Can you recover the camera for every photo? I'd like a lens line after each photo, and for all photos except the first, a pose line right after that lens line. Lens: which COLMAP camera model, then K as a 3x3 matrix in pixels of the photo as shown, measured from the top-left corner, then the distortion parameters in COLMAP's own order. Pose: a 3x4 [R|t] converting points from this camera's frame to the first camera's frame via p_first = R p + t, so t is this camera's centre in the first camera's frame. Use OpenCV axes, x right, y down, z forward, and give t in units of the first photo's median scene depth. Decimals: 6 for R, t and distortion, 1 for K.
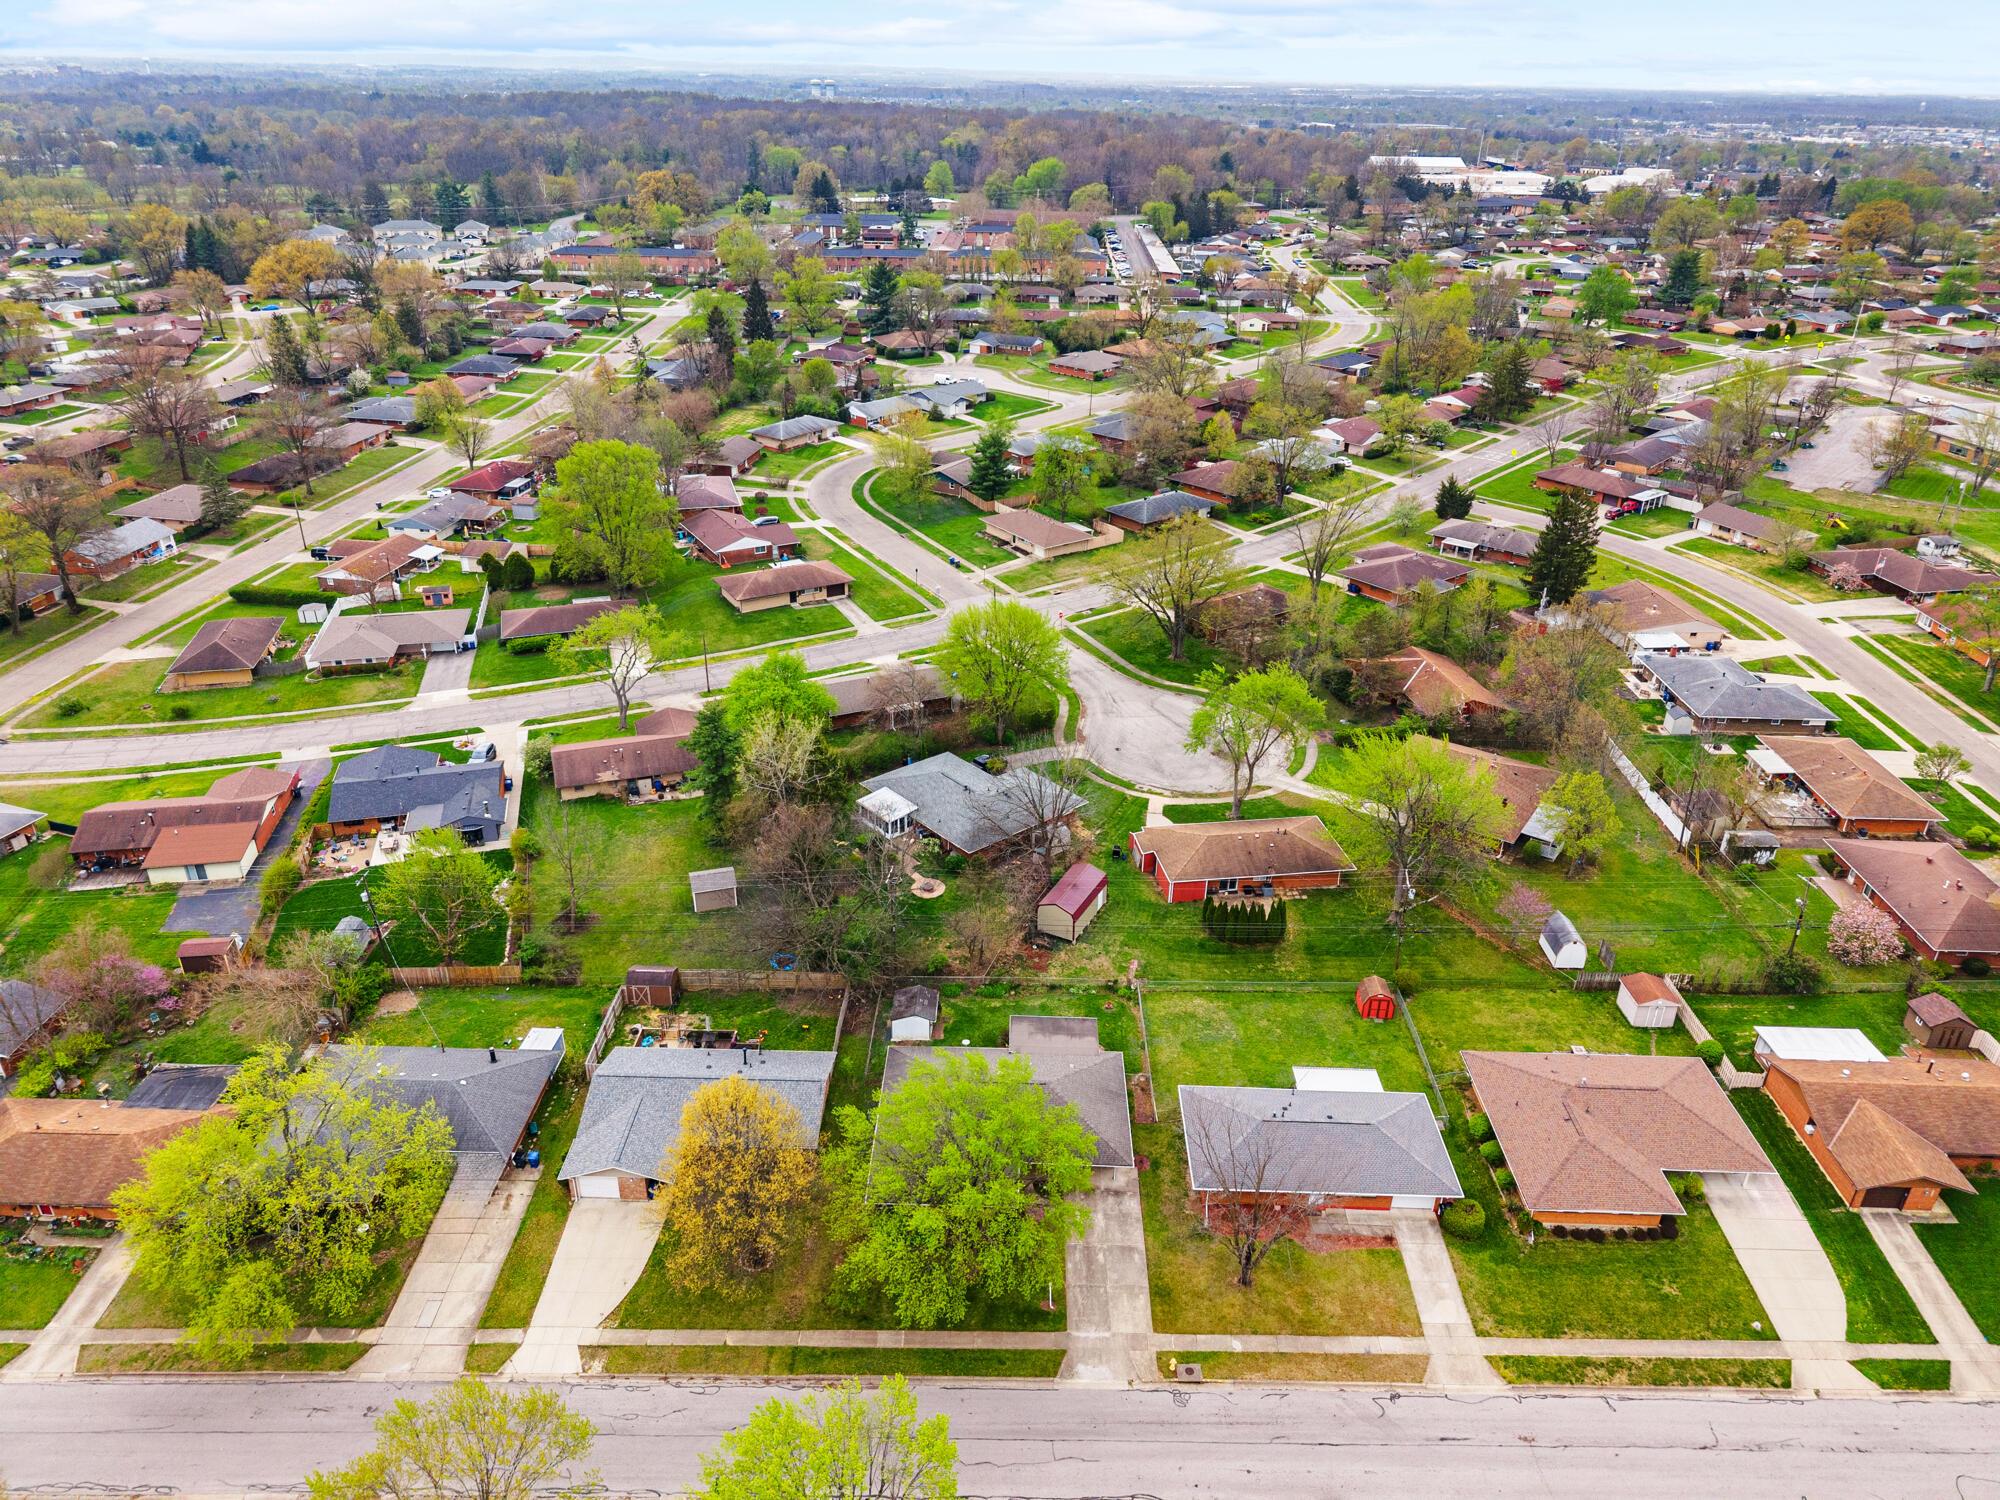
lens RADIAL K [[1343.4, 0, 1007.0], [0, 1343.4, 745.2], [0, 0, 1]] dist [0.022998, -0.024880]
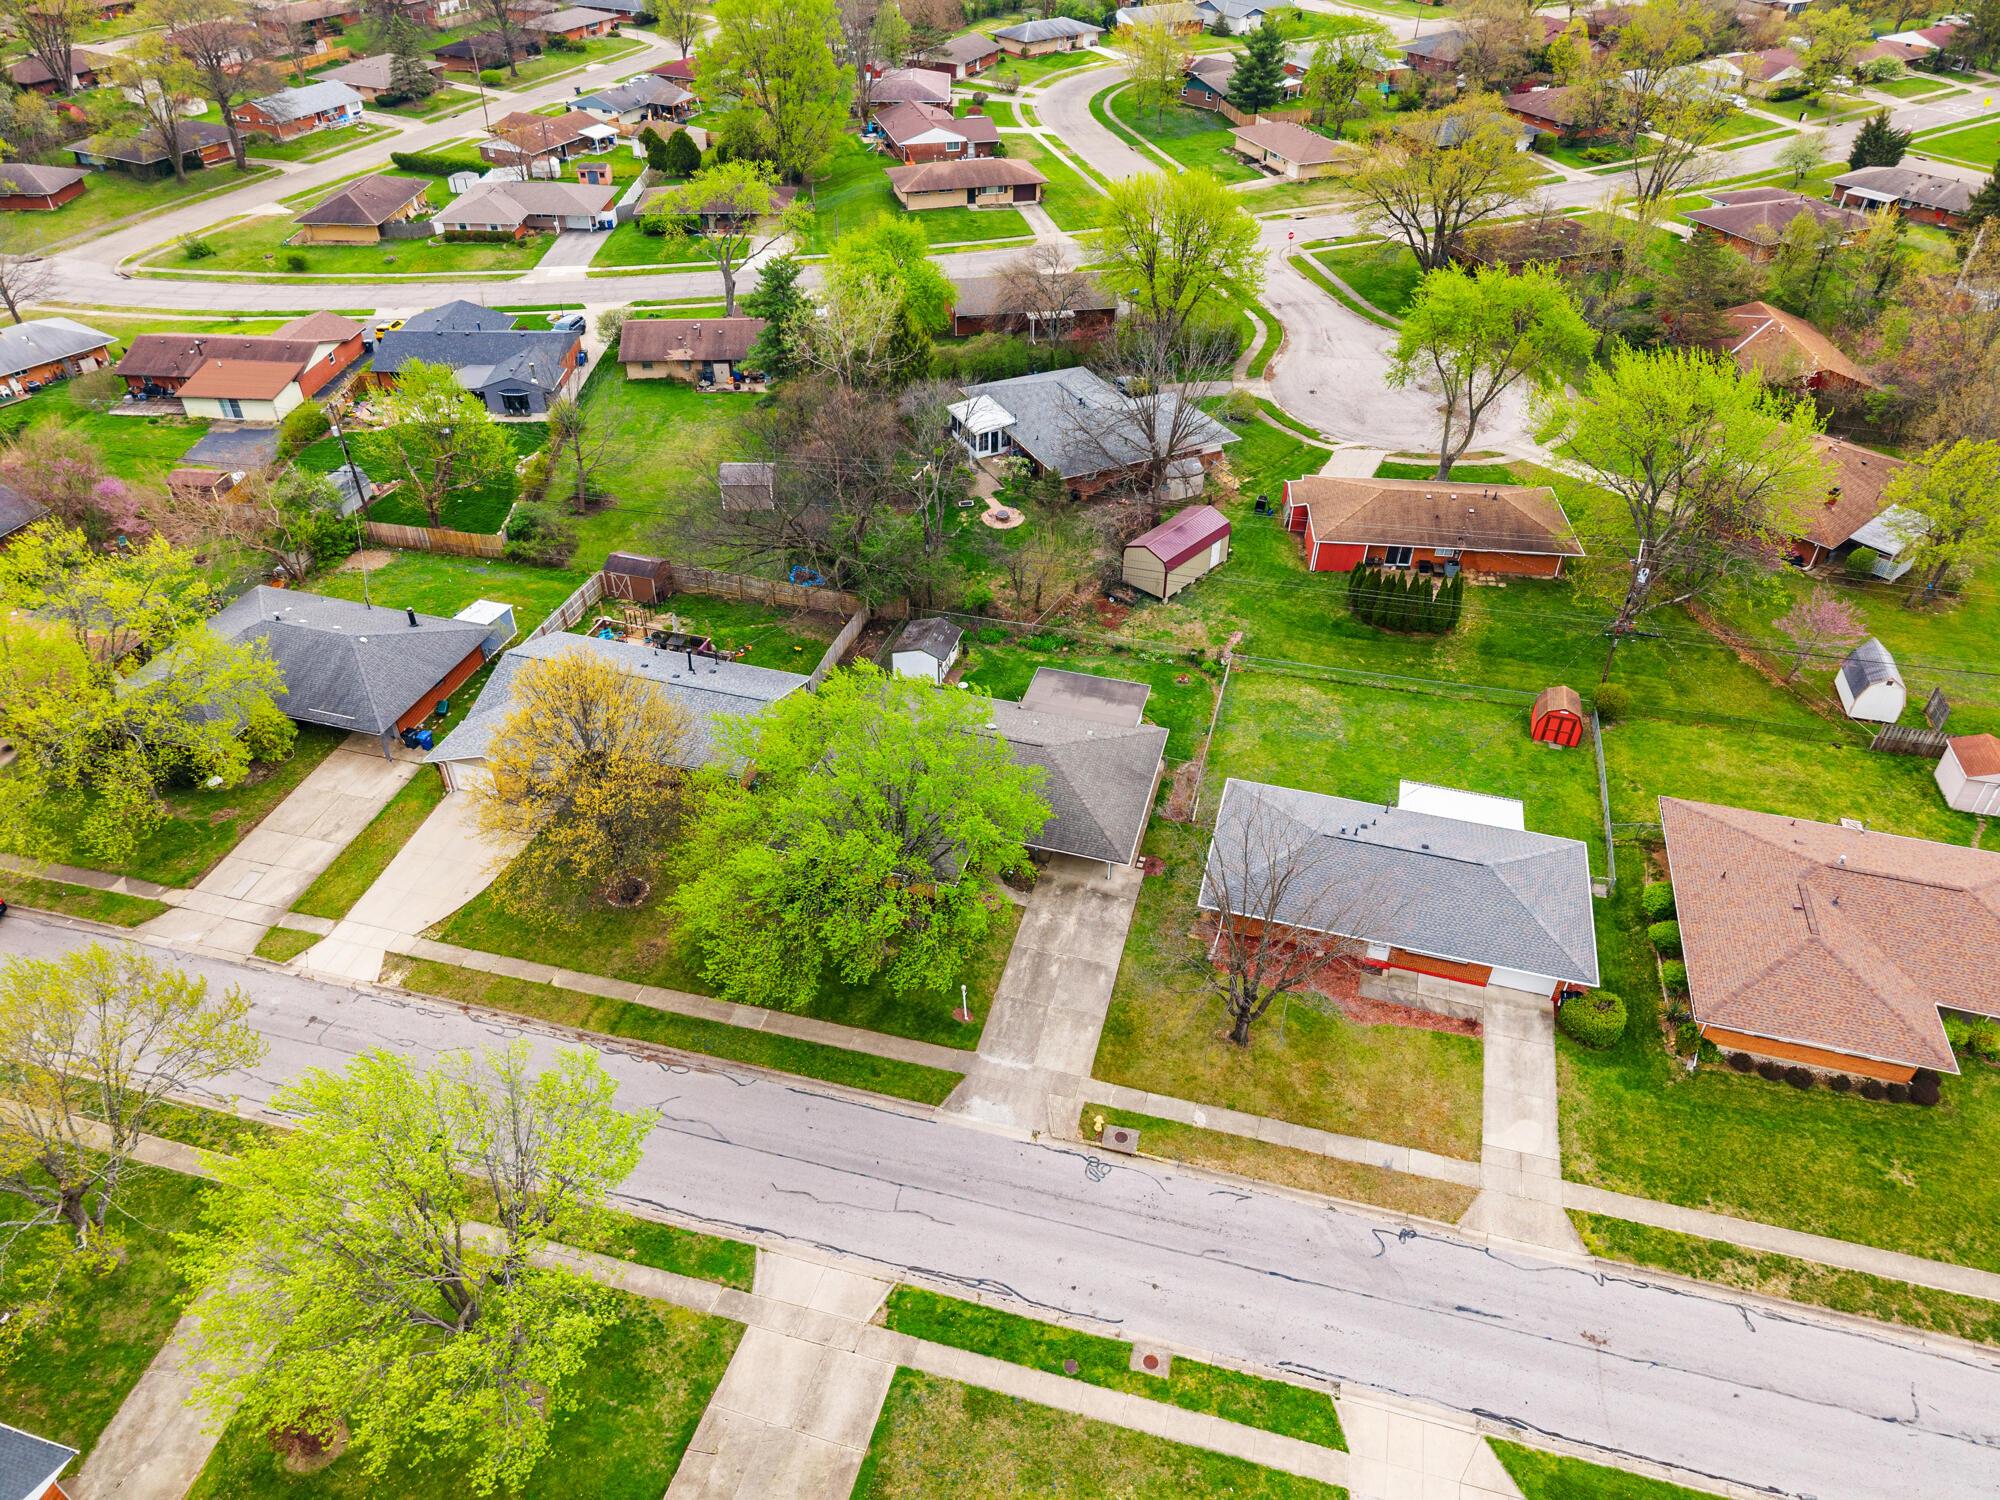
lens RADIAL K [[1343.4, 0, 1010.4], [0, 1343.4, 754.2], [0, 0, 1]] dist [0.022998, -0.024880]
pose [[0.967748, 0.149379, -0.202854, 0.124433], [-0.109200, 0.974389, 0.196572, 0.087509], [0.227022, -0.168080, 0.959276, 0.221069]]
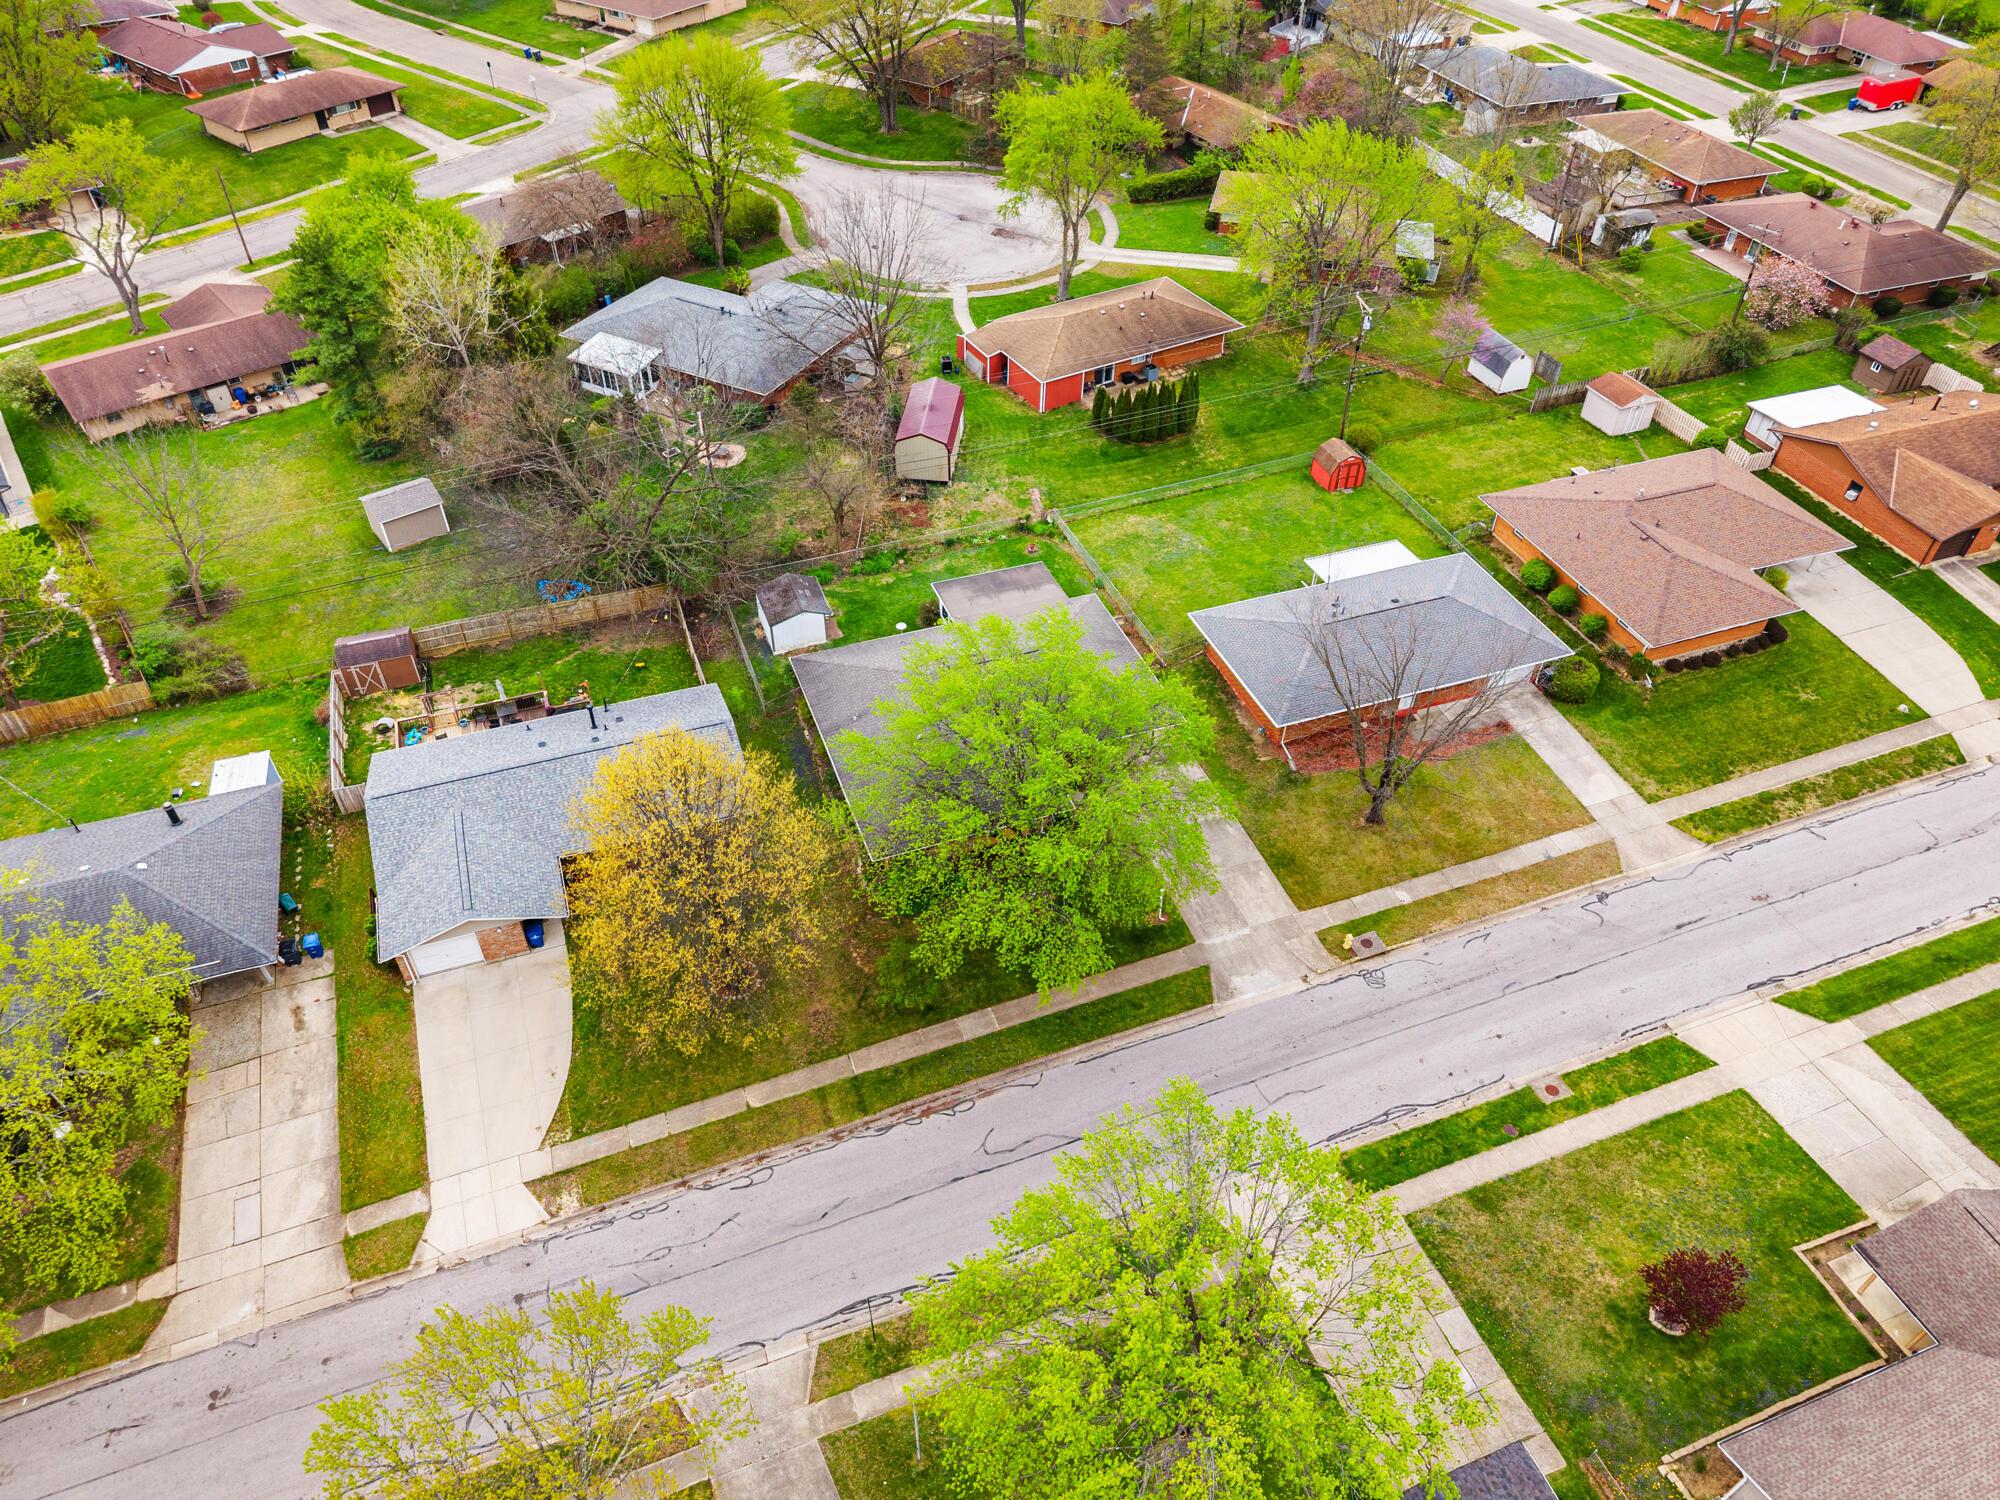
lens RADIAL K [[1343.4, 0, 1002.4], [0, 1343.4, 745.3], [0, 0, 1]] dist [0.022998, -0.024880]
pose [[0.930041, -0.249064, 0.270169, -0.150931], [0.165257, 0.940196, 0.297863, 0.063793], [-0.328199, -0.232377, 0.915580, 0.256983]]
